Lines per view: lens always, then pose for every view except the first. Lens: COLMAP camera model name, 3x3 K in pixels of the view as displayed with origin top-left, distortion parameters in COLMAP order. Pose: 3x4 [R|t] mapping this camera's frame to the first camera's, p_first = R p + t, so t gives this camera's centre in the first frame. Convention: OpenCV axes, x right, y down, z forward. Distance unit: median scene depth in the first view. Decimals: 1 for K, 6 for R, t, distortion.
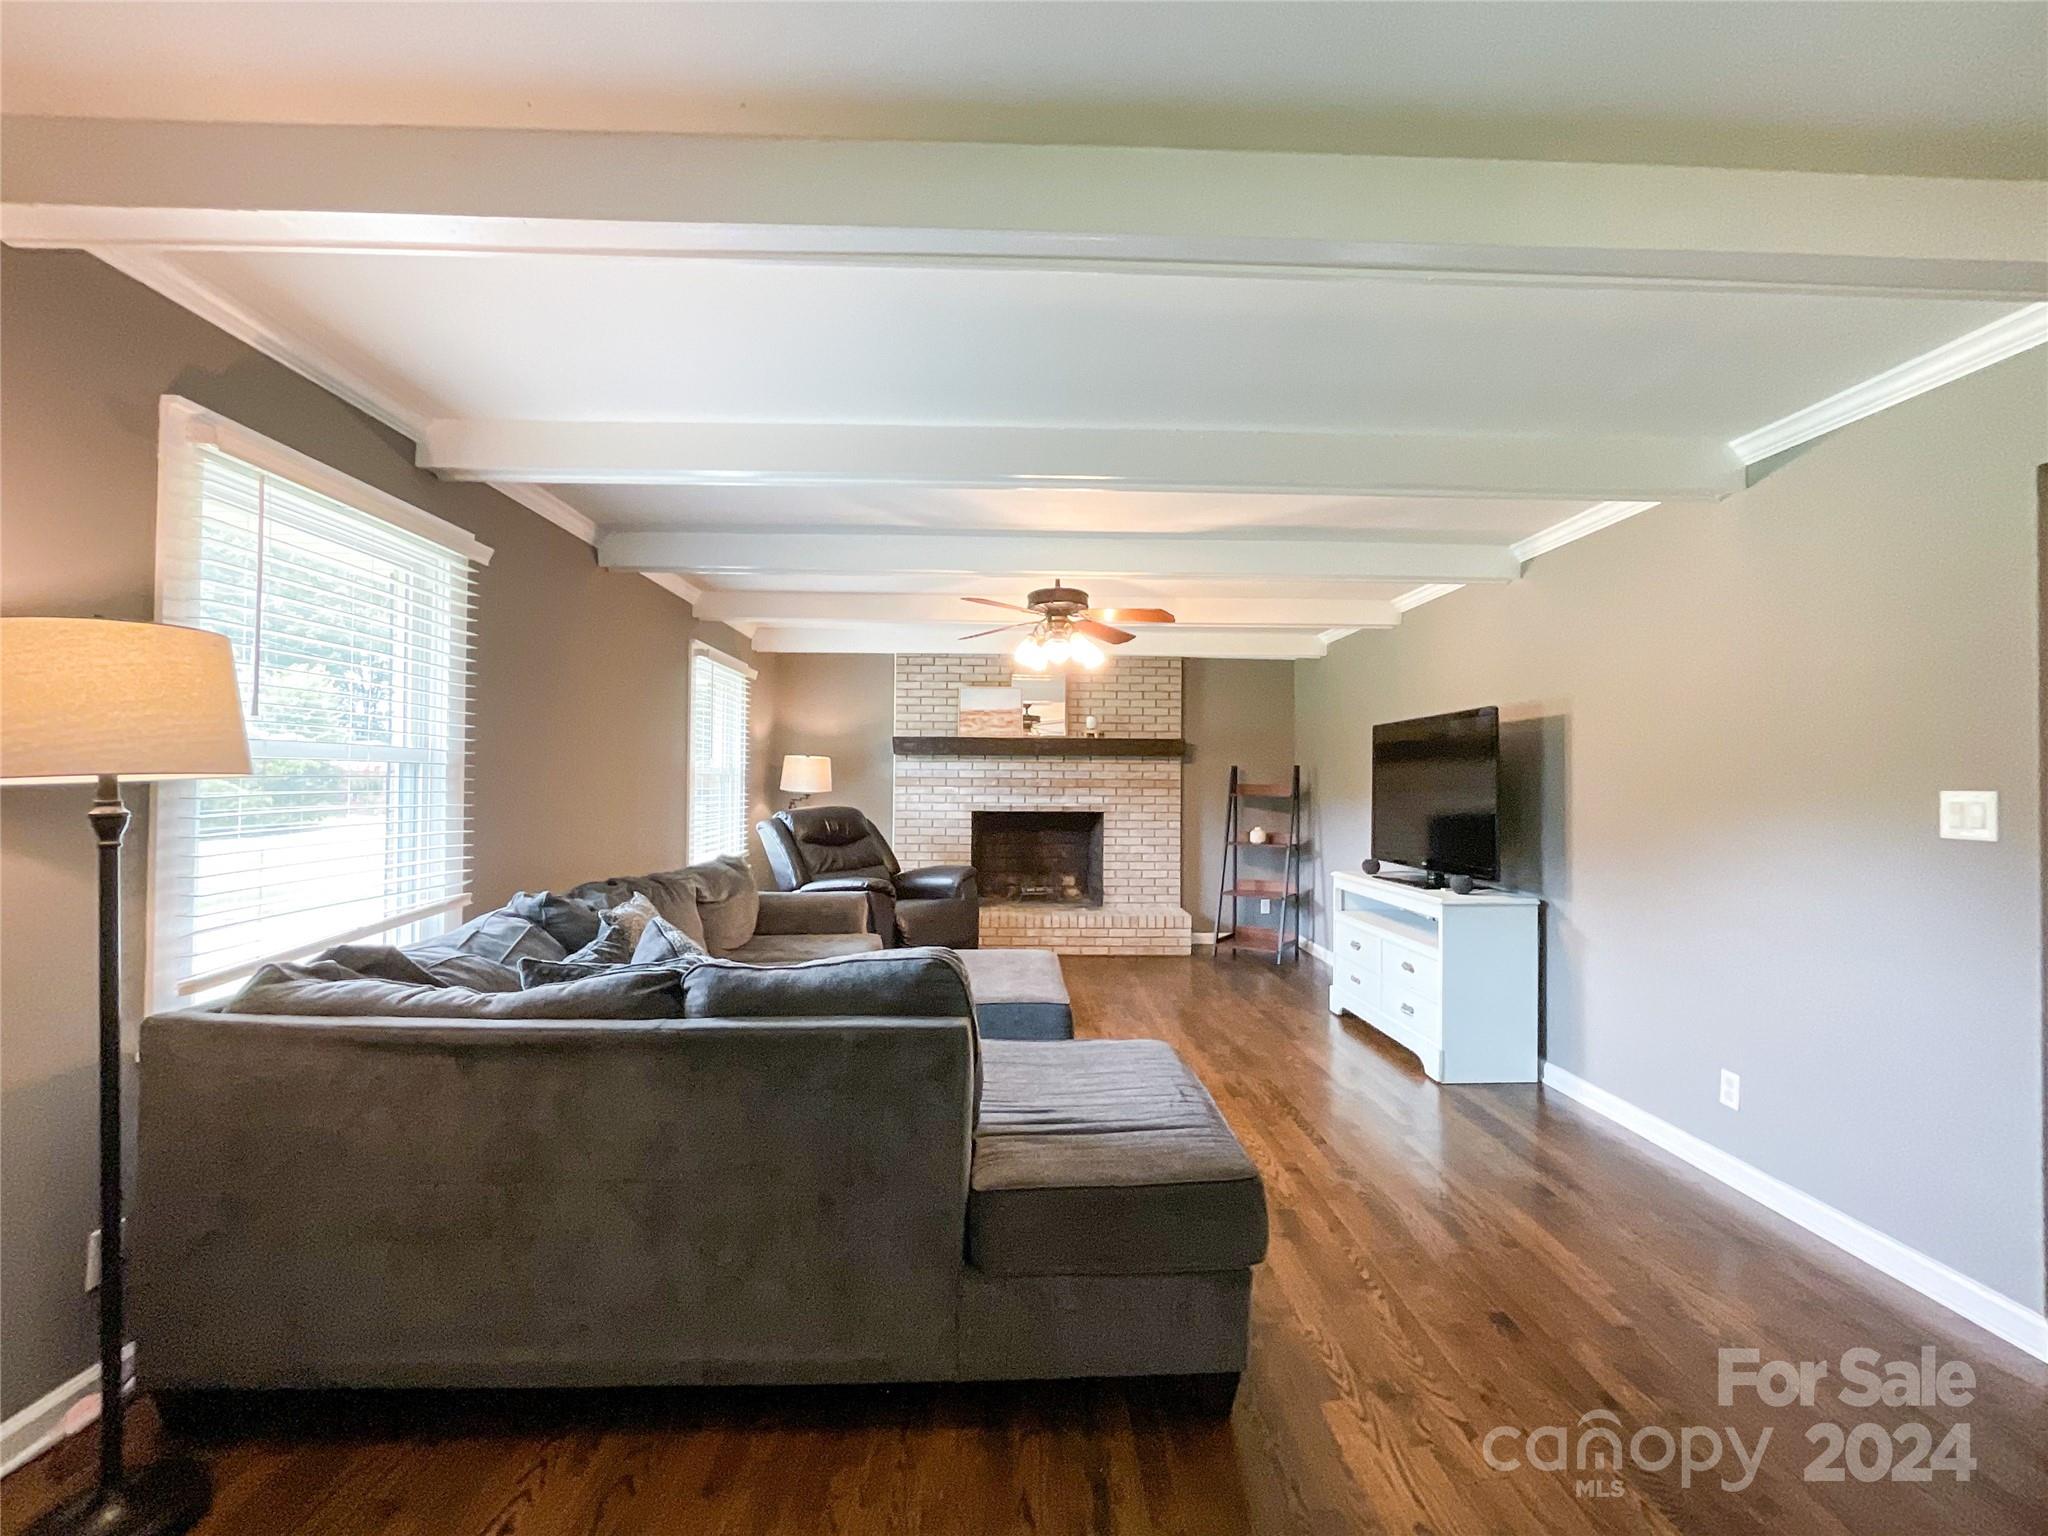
lens RADIAL K [[863.8, 0, 1039.8], [0, 863.8, 774.6], [0, 0, 1]] dist [-0.018771, 0.005681]
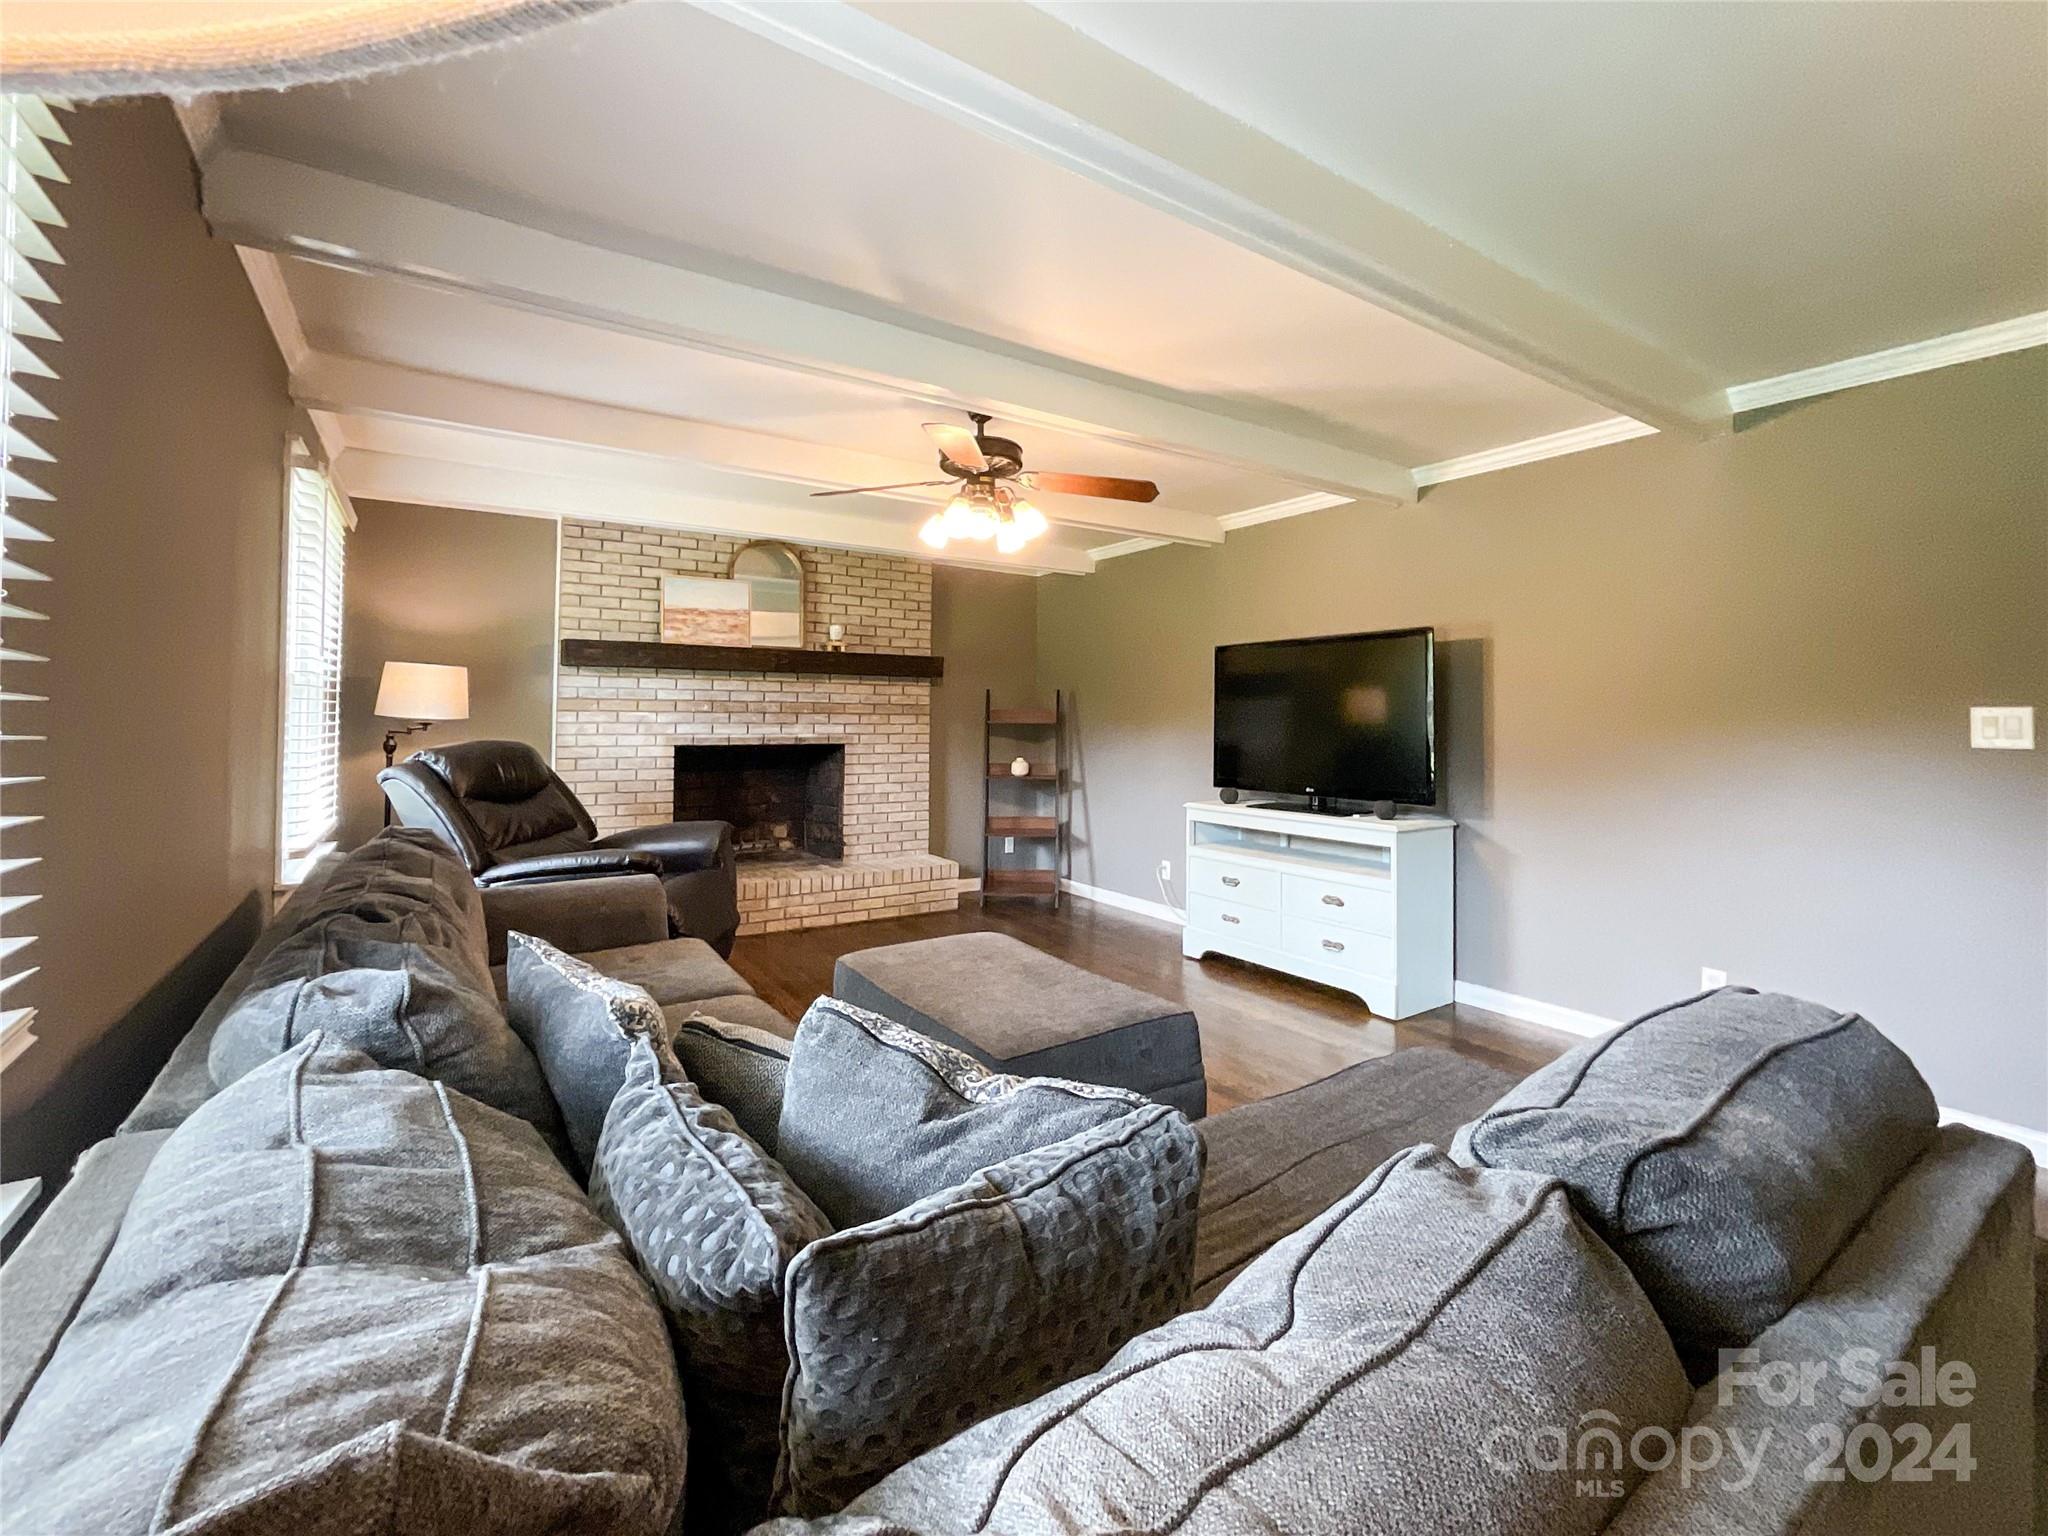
lens RADIAL K [[863.8, 0, 989.7], [0, 863.8, 703.6], [0, 0, 1]] dist [-0.018771, 0.005681]
pose [[0.853513, 0.008190, 0.521006, -0.233751], [-0.005806, 0.999964, -0.006207, 0.009765], [-0.521038, 0.002273, 0.853530, 0.237939]]
